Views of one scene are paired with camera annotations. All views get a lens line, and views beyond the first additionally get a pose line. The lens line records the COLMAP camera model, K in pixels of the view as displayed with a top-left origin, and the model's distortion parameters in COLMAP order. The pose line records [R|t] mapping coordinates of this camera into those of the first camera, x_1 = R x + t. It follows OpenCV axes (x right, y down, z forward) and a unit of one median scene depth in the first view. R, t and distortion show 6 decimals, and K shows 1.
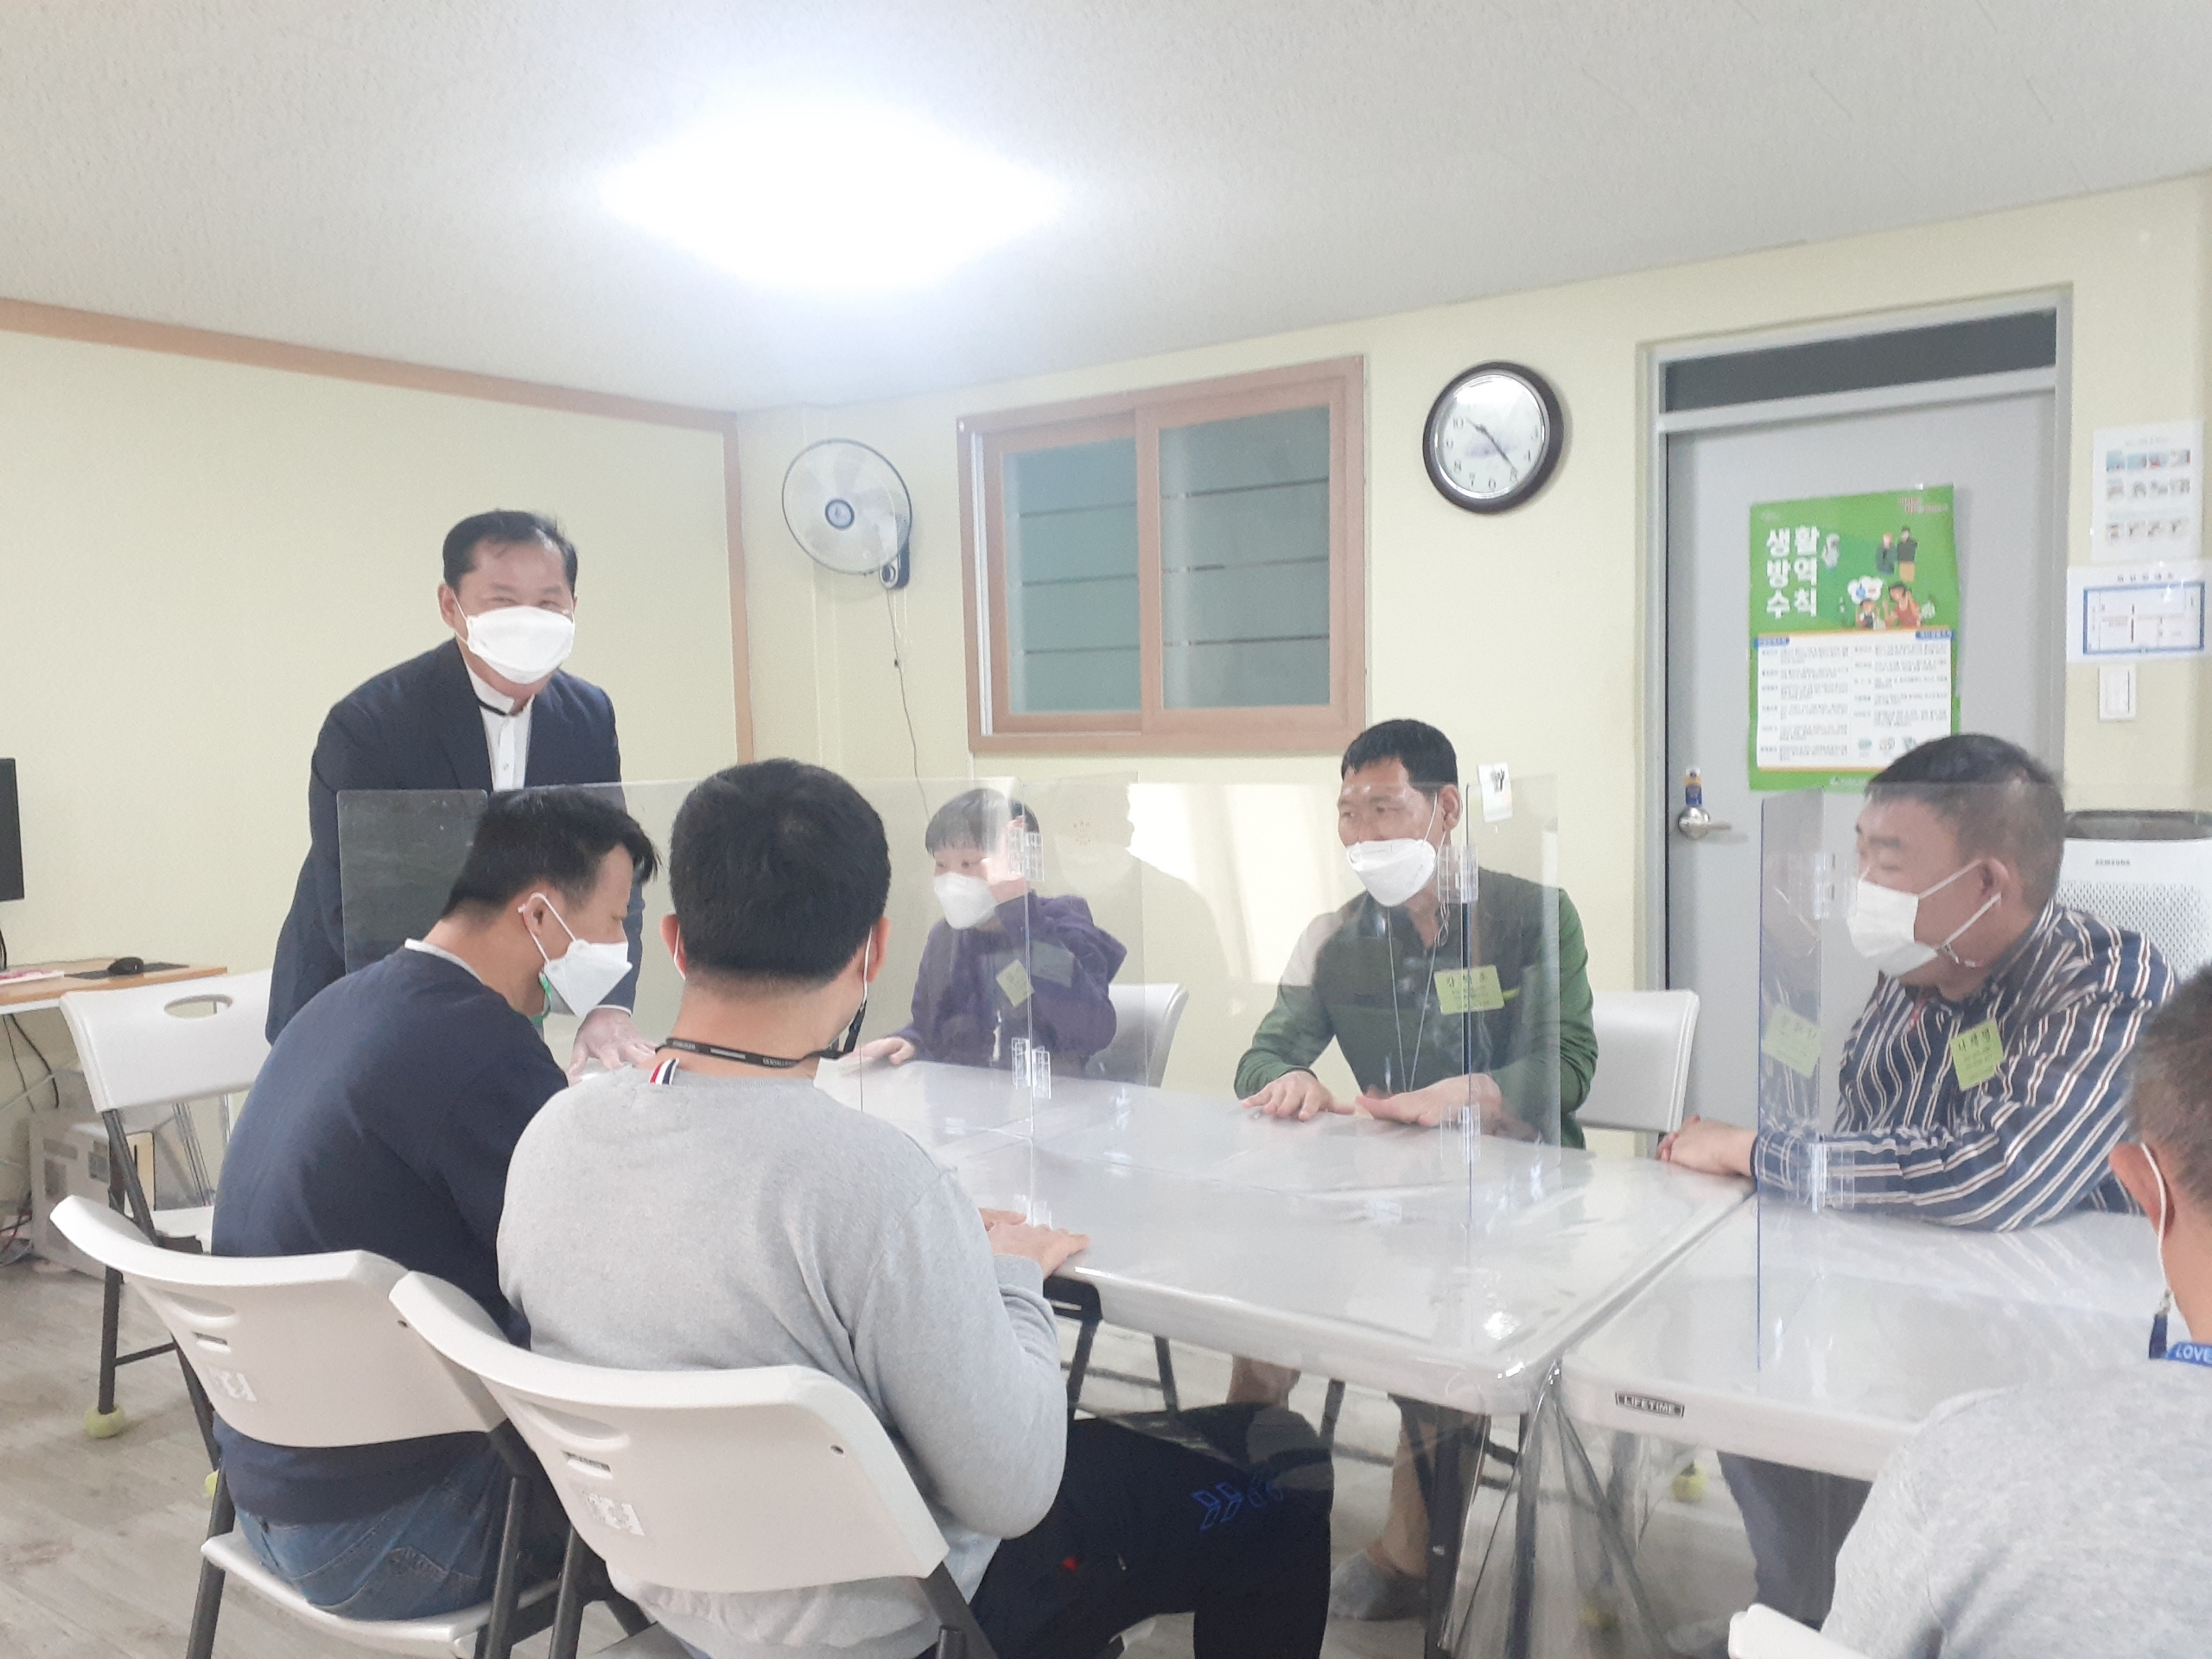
lens RADIAL K [[1734.8, 0, 1106.0], [0, 1734.8, 829.5], [0, 0, 1]] dist [0.004760, 0.010829]
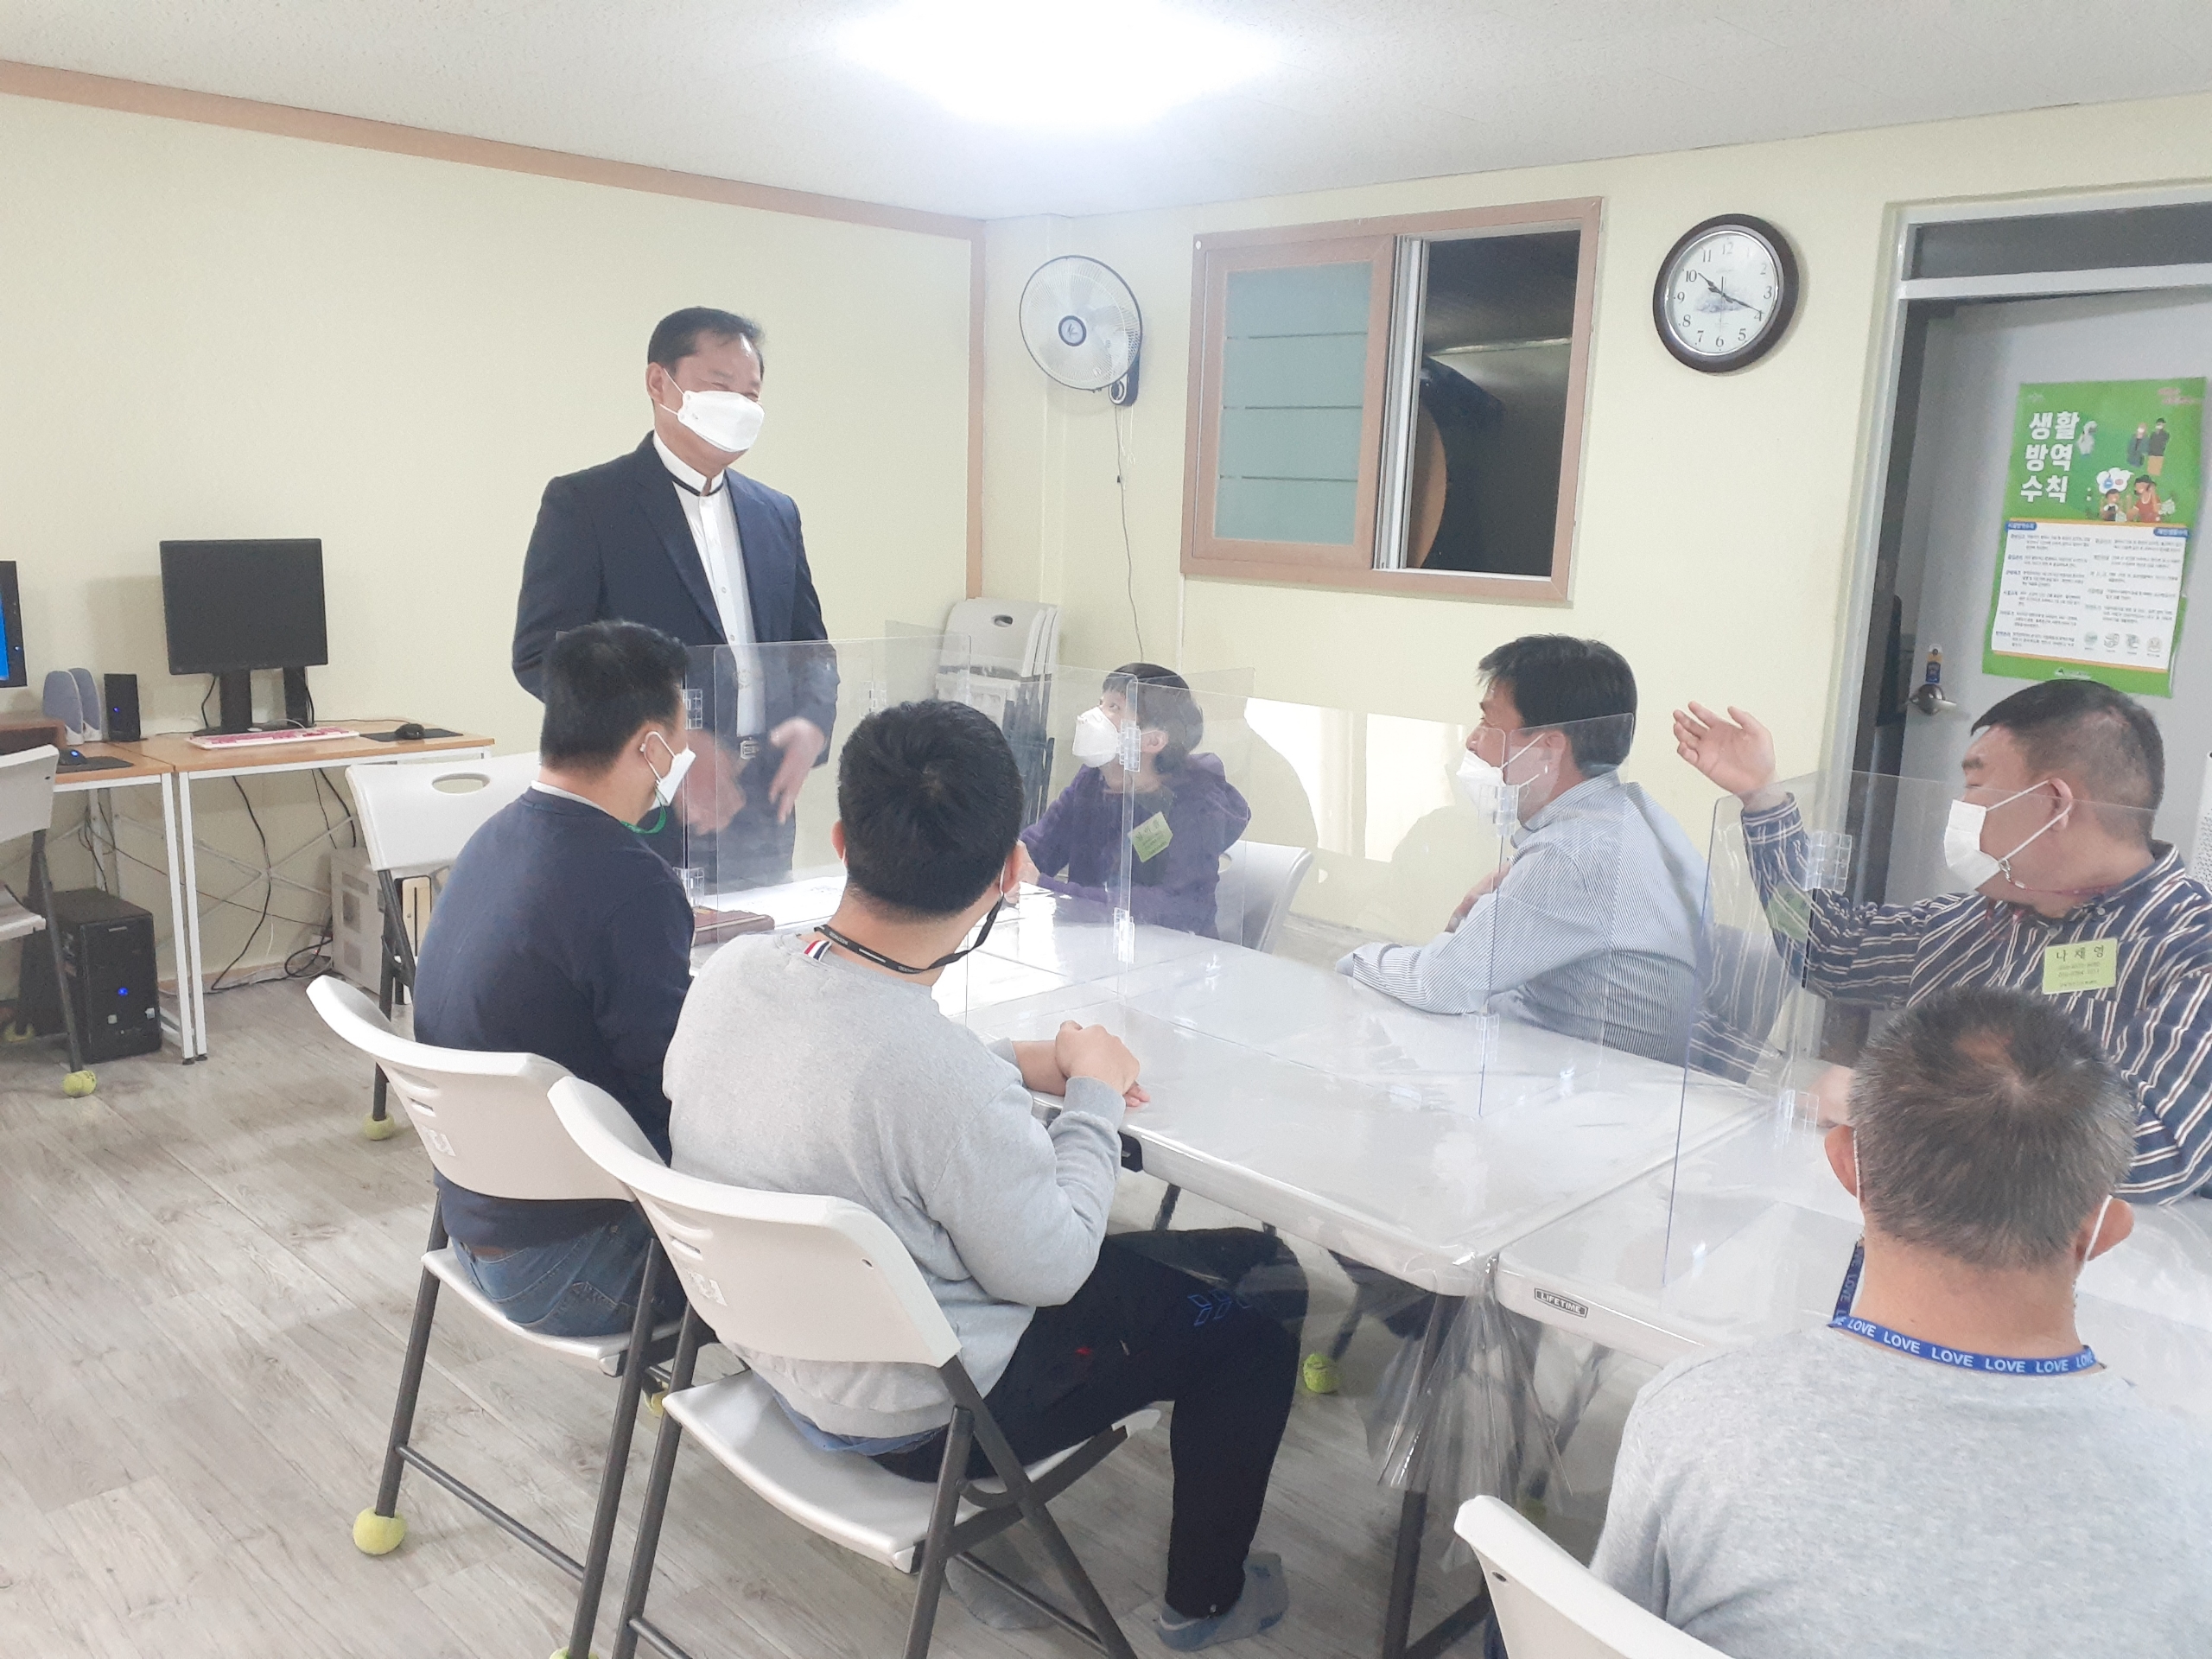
lens RADIAL K [[1751.3, 0, 1106.0], [0, 1751.3, 829.5], [0, 0, 1]] dist [-0.010034, -0.004517]
pose [[0.985512, 0.086456, -0.145915, 0.069375], [-0.066866, 0.988696, 0.134201, -0.052760], [0.155868, -0.122500, 0.980152, -0.064091]]
